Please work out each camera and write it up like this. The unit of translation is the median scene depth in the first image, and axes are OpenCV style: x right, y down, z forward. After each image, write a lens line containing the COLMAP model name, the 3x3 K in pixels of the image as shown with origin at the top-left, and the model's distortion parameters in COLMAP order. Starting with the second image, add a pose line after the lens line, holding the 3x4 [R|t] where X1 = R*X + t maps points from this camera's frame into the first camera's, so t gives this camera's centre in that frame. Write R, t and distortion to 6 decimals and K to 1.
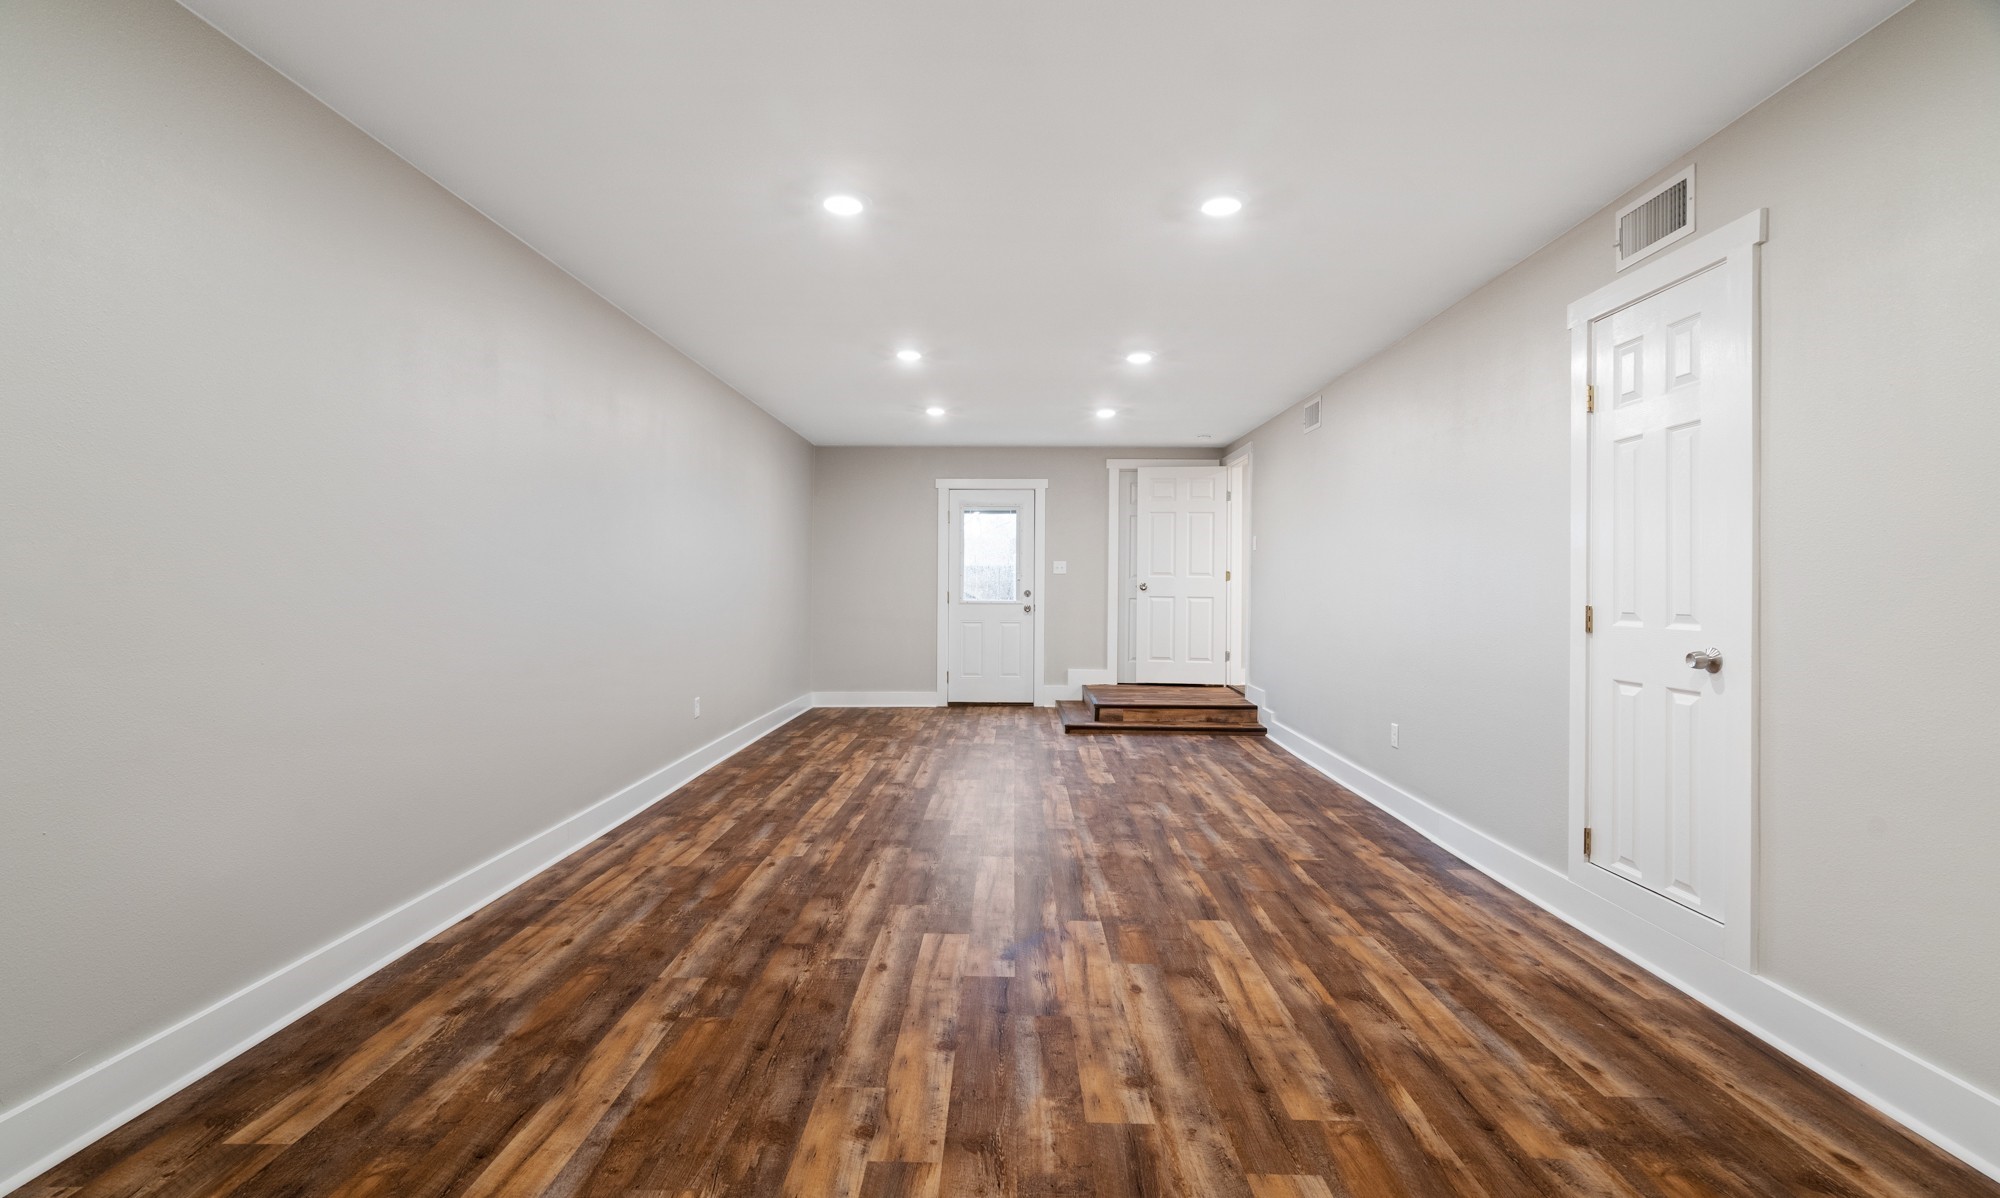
lens RADIAL K [[932.8, 0, 991.9], [0, 932.8, 578.4], [0, 0, 1]] dist [-0.004139, 0.001247]
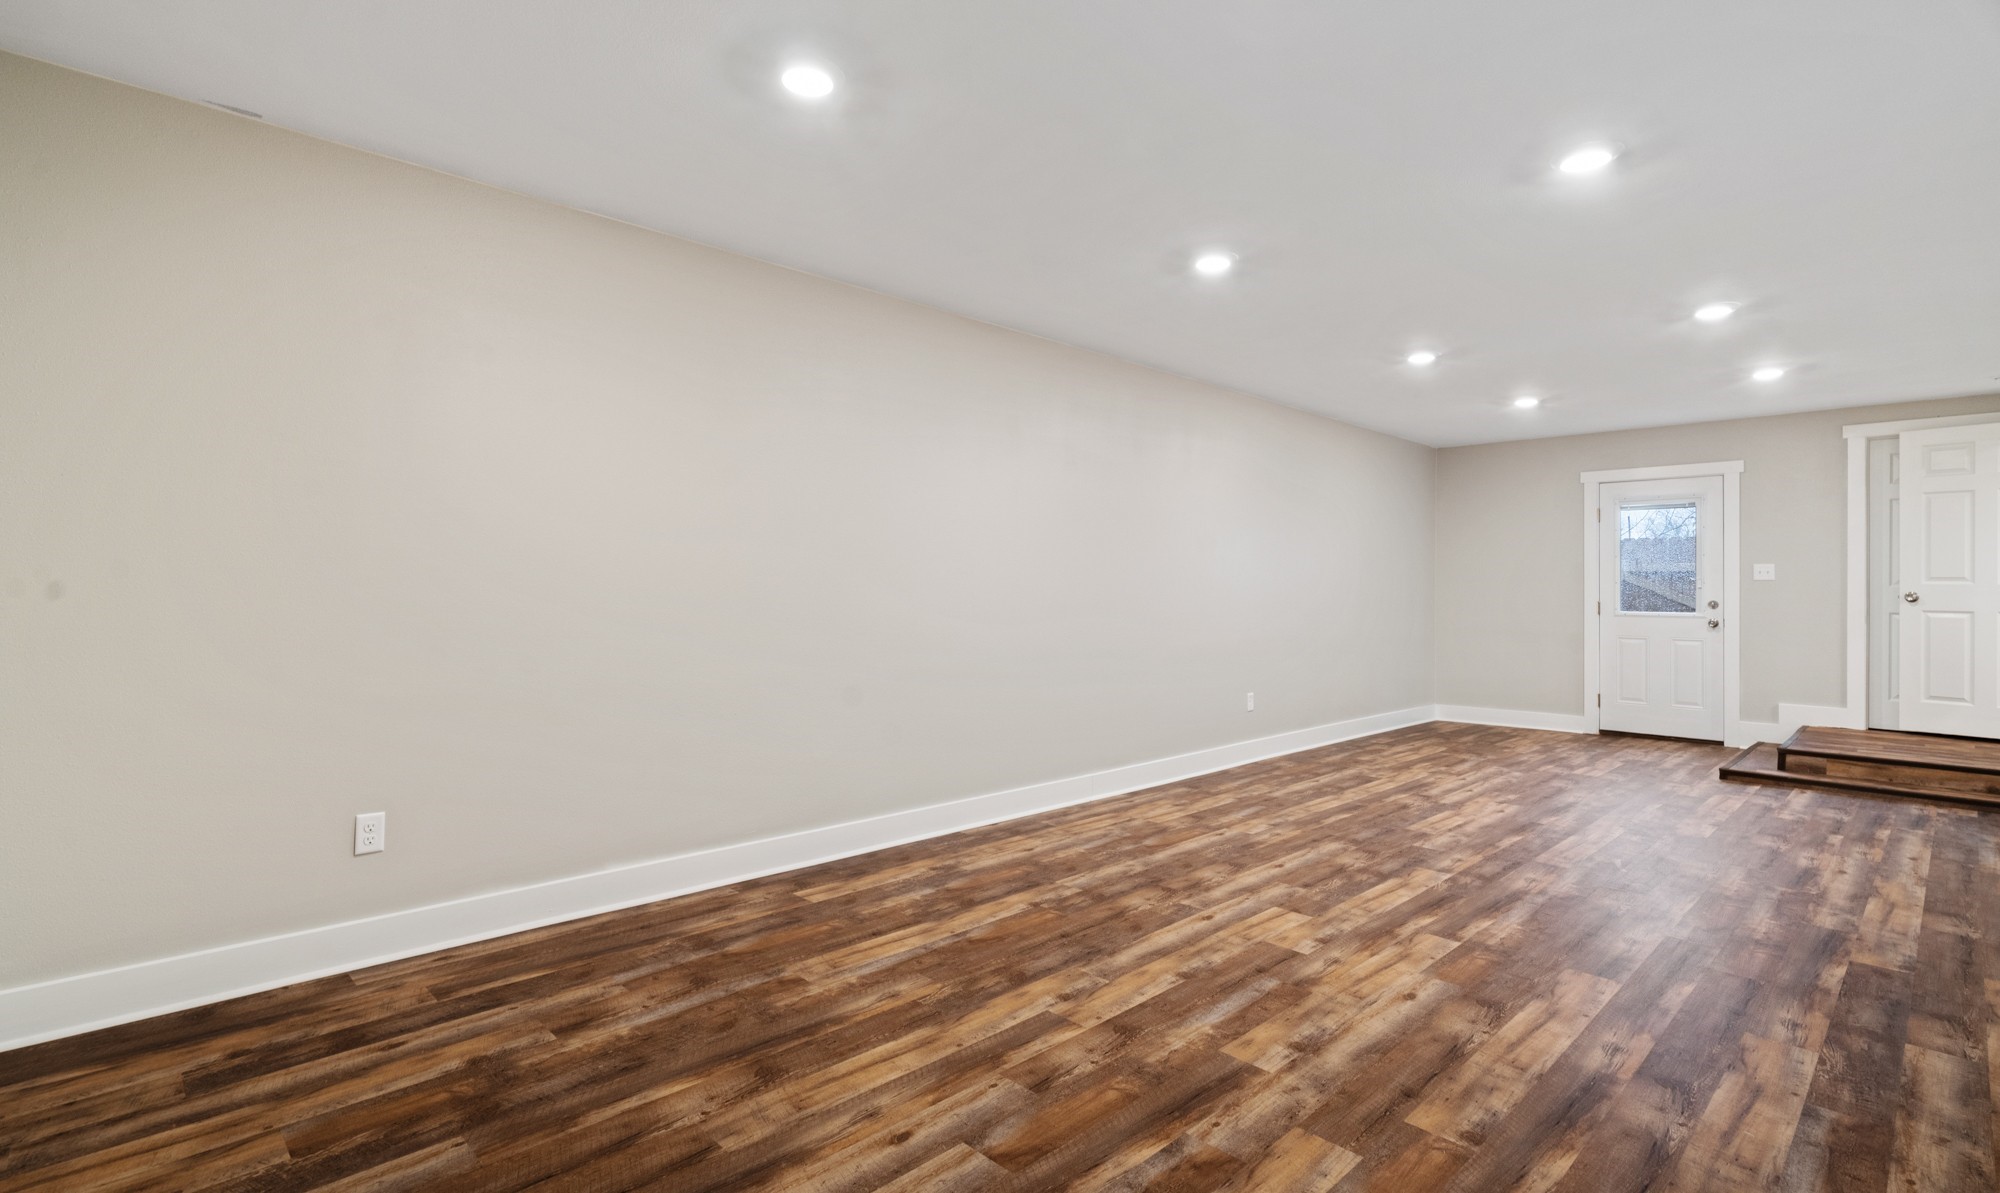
lens RADIAL K [[932.6, 0, 995.0], [0, 932.6, 581.7], [0, 0, 1]] dist [-0.001624, 0.000811]
pose [[0.710226, -0.006240, -0.703946, 0.457671], [0.001479, 0.999972, -0.007372, 0.003801], [0.703972, 0.004194, 0.710215, -0.016936]]
